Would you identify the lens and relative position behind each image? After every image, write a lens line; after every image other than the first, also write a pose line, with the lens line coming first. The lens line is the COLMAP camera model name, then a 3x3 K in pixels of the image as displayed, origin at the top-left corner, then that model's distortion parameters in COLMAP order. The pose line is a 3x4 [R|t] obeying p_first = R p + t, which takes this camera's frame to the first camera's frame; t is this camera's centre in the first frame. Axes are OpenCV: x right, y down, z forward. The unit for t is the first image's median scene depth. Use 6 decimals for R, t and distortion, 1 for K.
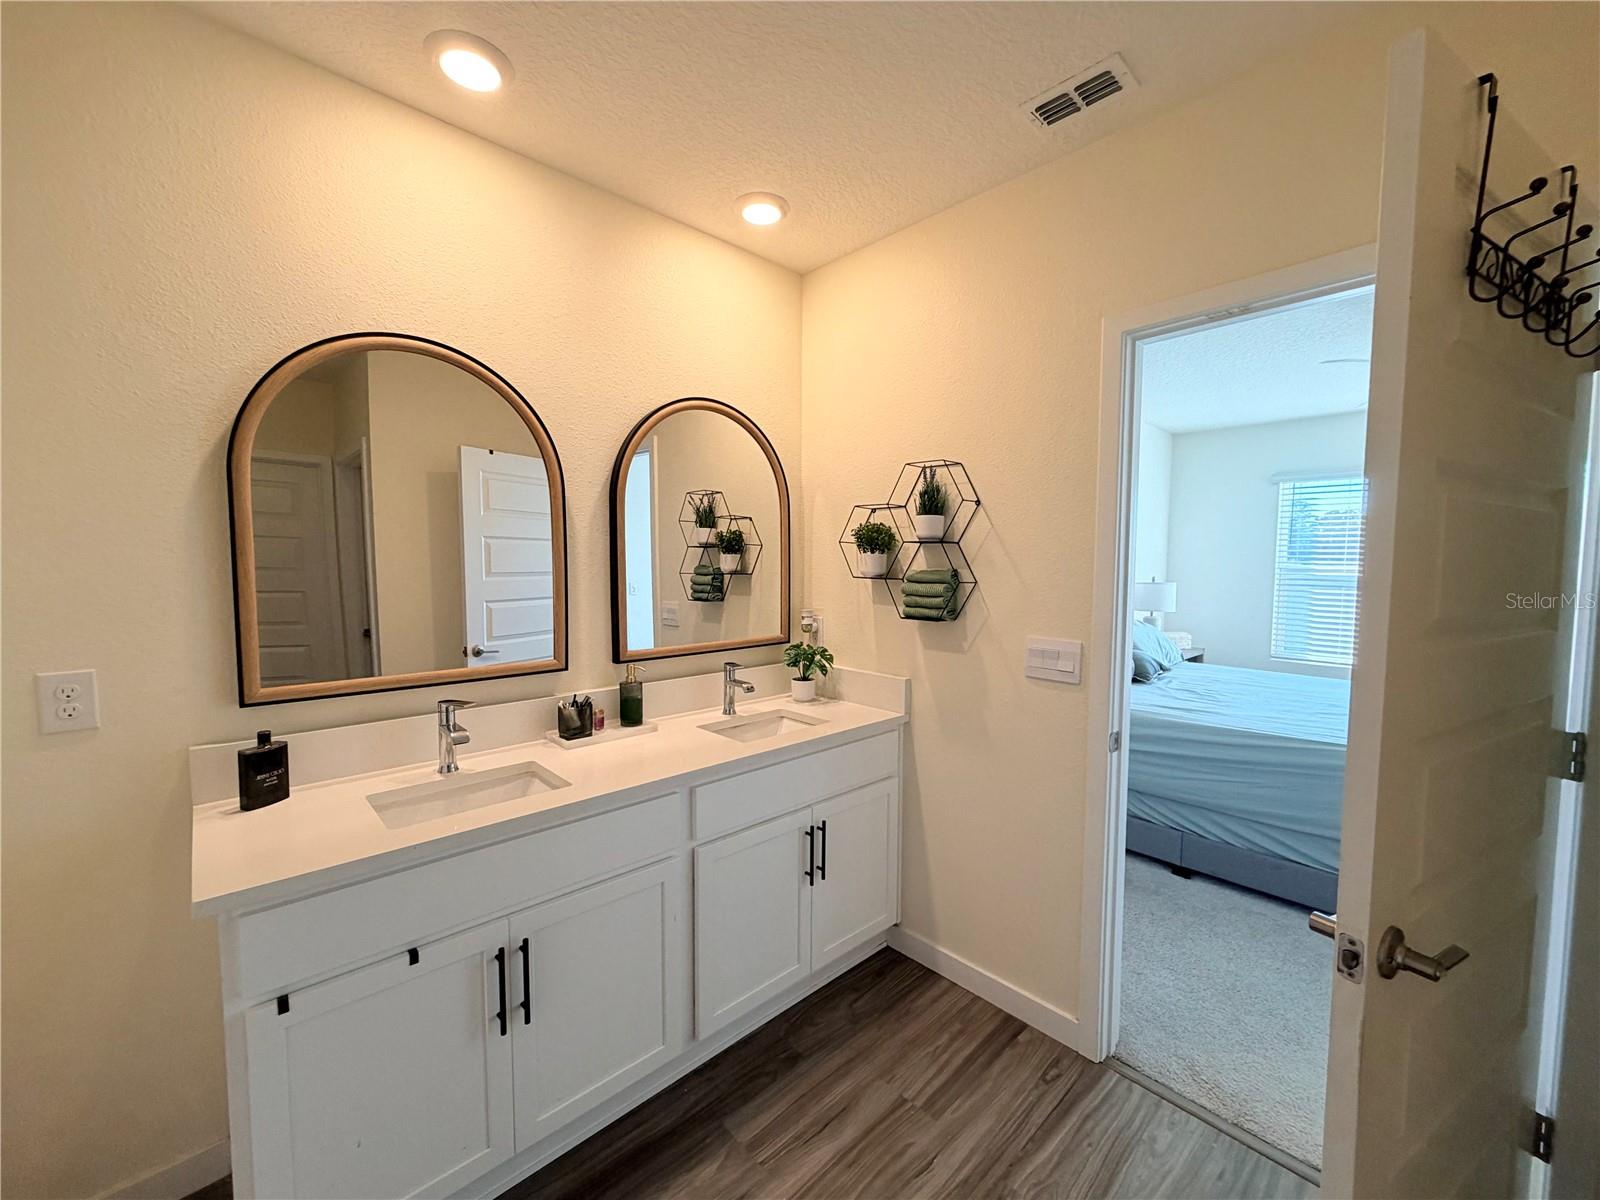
lens RADIAL K [[639.5, 0, 789.3], [0, 639.5, 613.2], [0, 0, 1]] dist [0.002559, -0.000278]
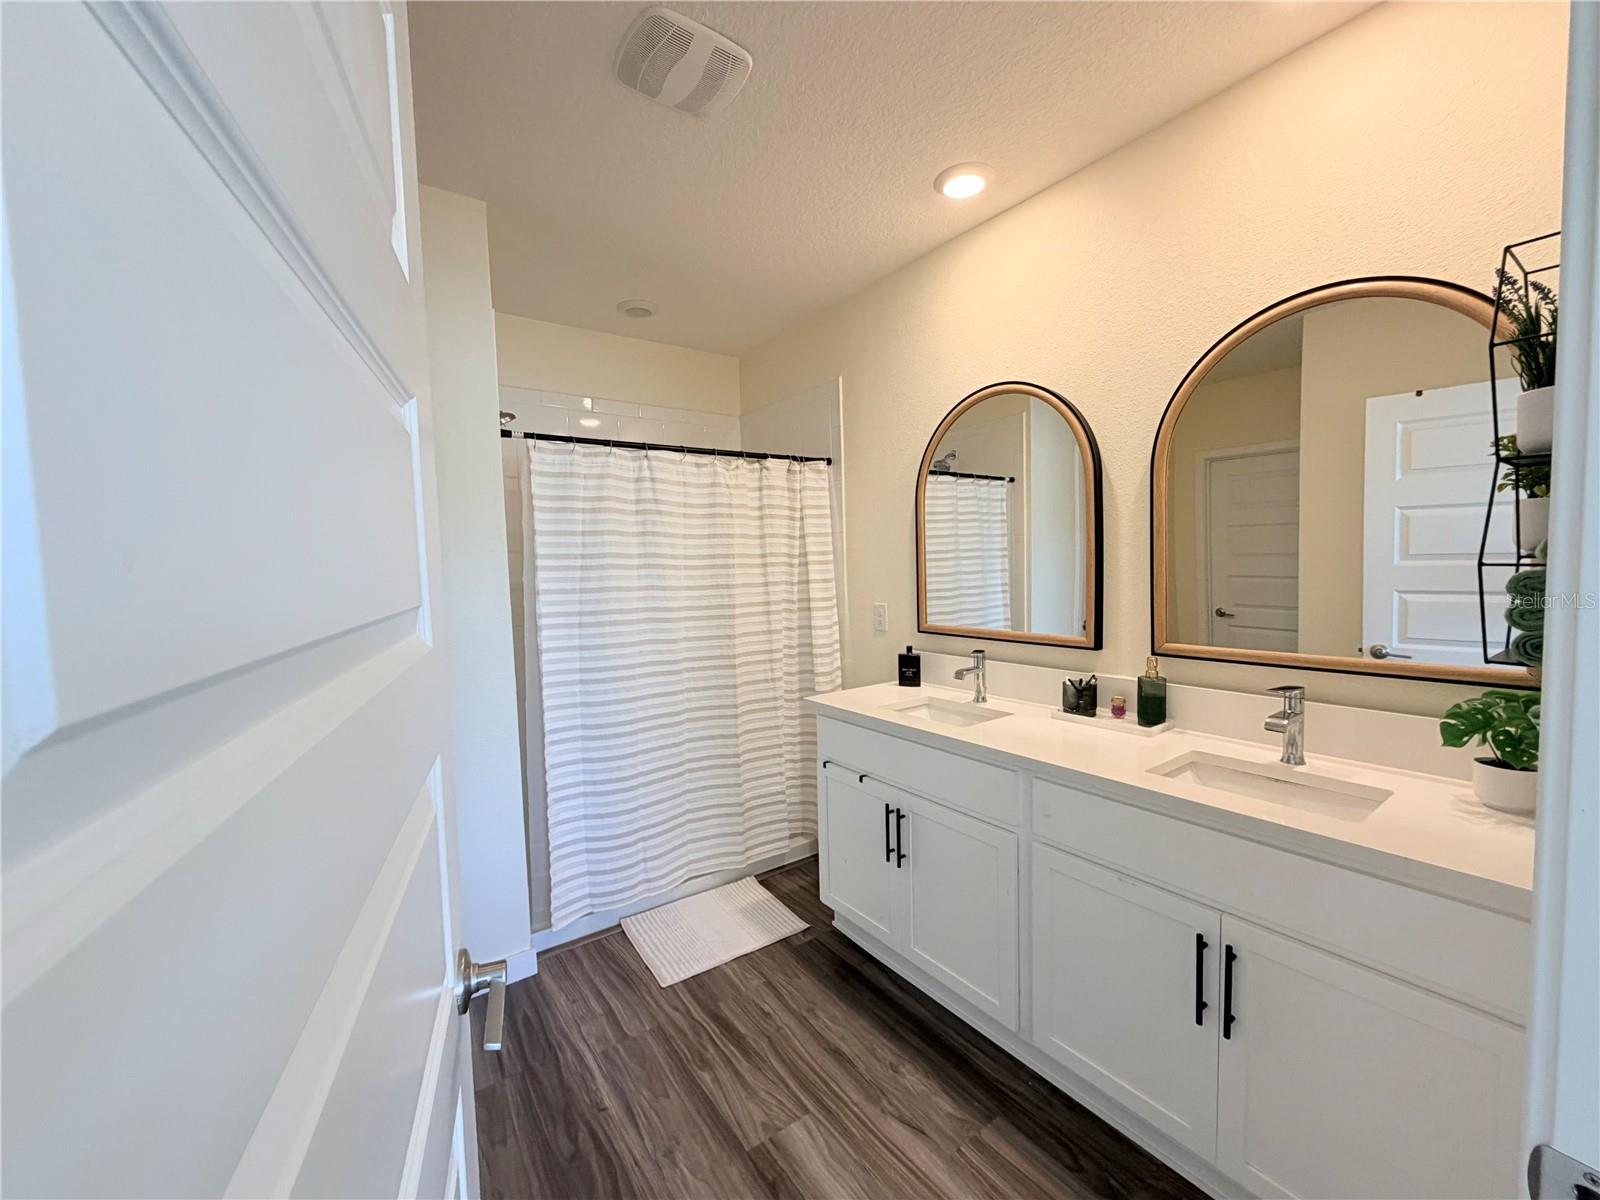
lens RADIAL K [[639.5, 0, 789.0], [0, 639.5, 594.8], [0, 0, 1]] dist [0.002559, -0.000278]
pose [[-0.148325, 0.061725, -0.987010, 0.896657], [-0.030373, 0.997295, 0.066933, -0.061681], [0.988472, 0.039906, -0.146049, 0.820200]]
